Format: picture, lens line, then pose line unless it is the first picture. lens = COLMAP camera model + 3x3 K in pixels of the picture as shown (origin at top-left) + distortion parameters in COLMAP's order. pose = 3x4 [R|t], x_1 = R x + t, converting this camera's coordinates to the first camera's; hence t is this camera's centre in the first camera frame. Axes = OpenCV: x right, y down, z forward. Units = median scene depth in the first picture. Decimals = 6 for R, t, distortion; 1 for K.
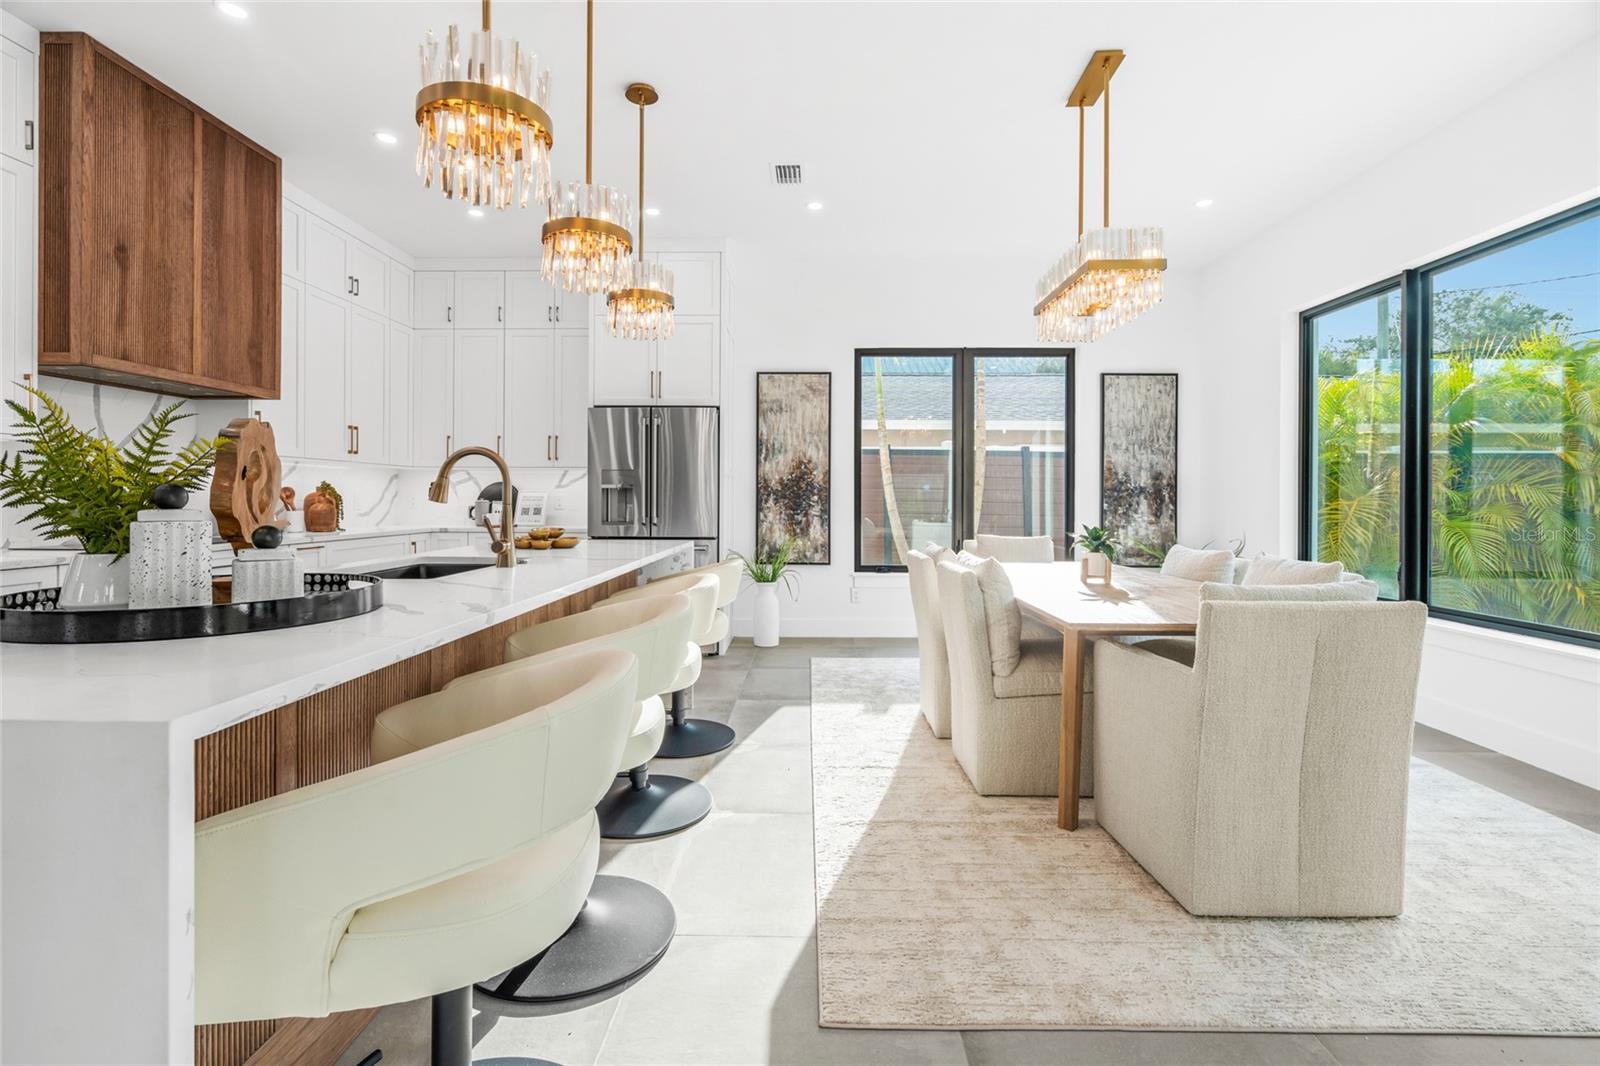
lens RADIAL K [[742.9, 0, 794.0], [0, 742.9, 495.9], [0, 0, 1]] dist [0.007721, 0.000546]
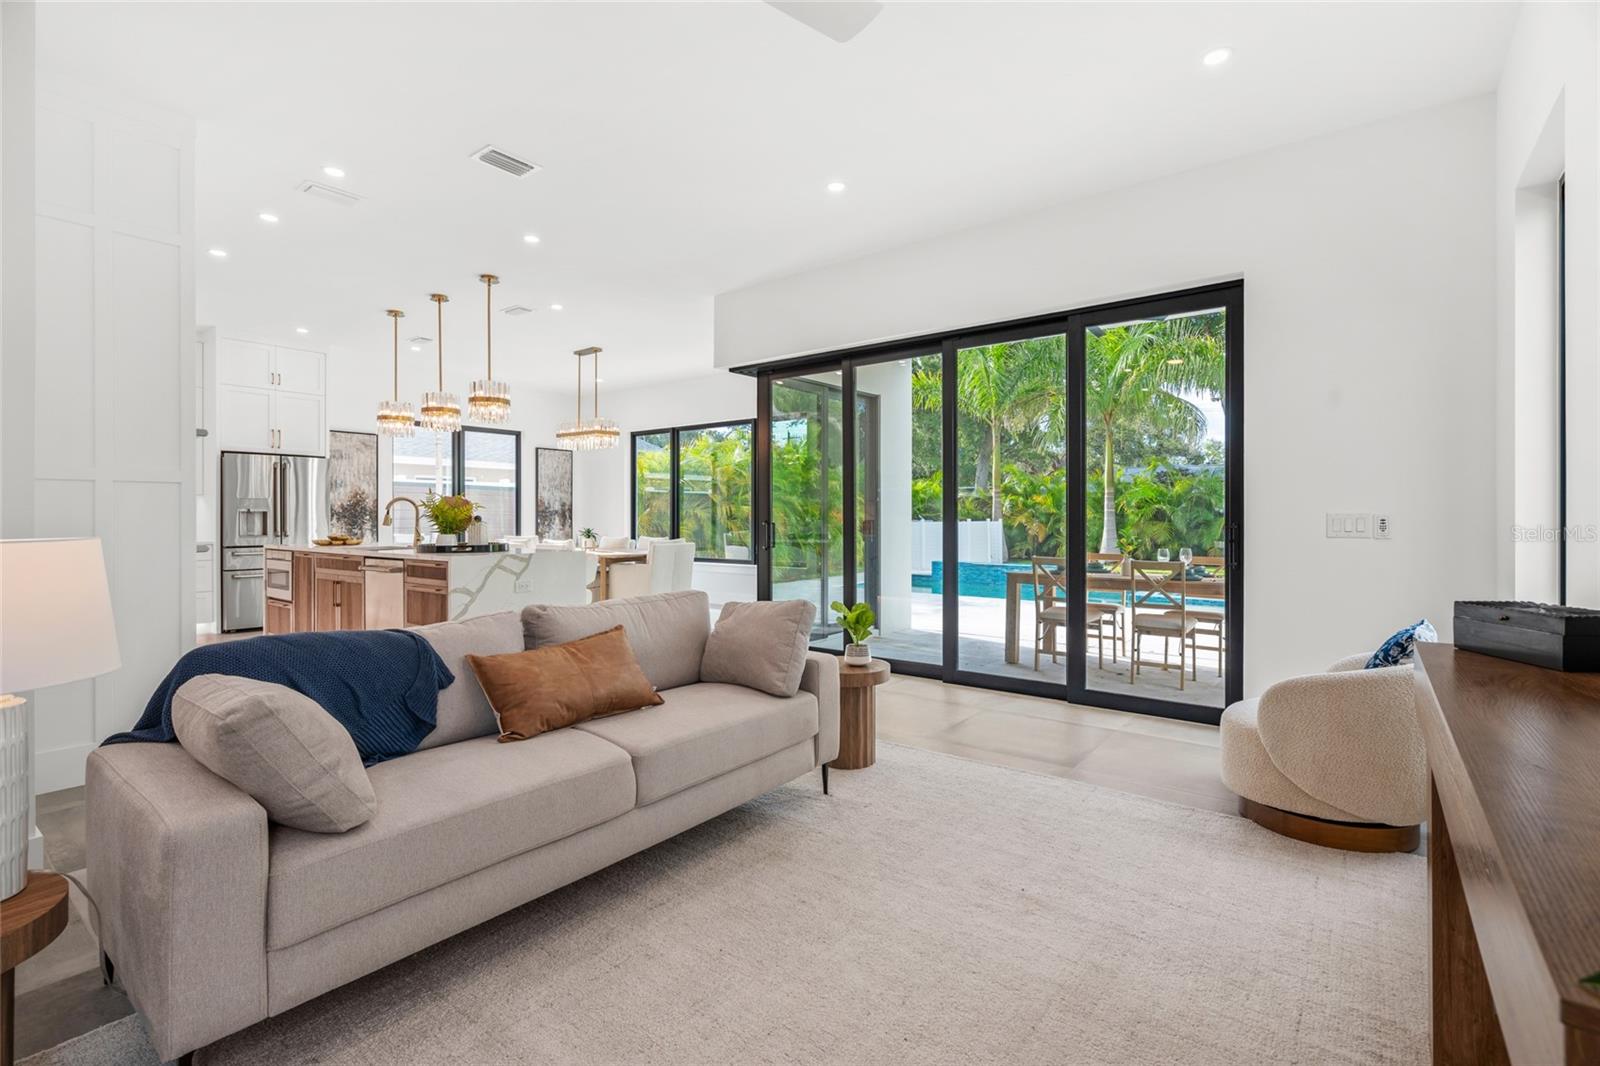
lens RADIAL K [[742.9, 0, 794.0], [0, 742.9, 495.9], [0, 0, 1]] dist [0.007721, 0.000546]
pose [[0.611075, 0.016104, 0.791409, -0.637416], [0.000608, 0.999783, -0.020814, -0.008757], [-0.791573, 0.013200, 0.610932, -0.605275]]
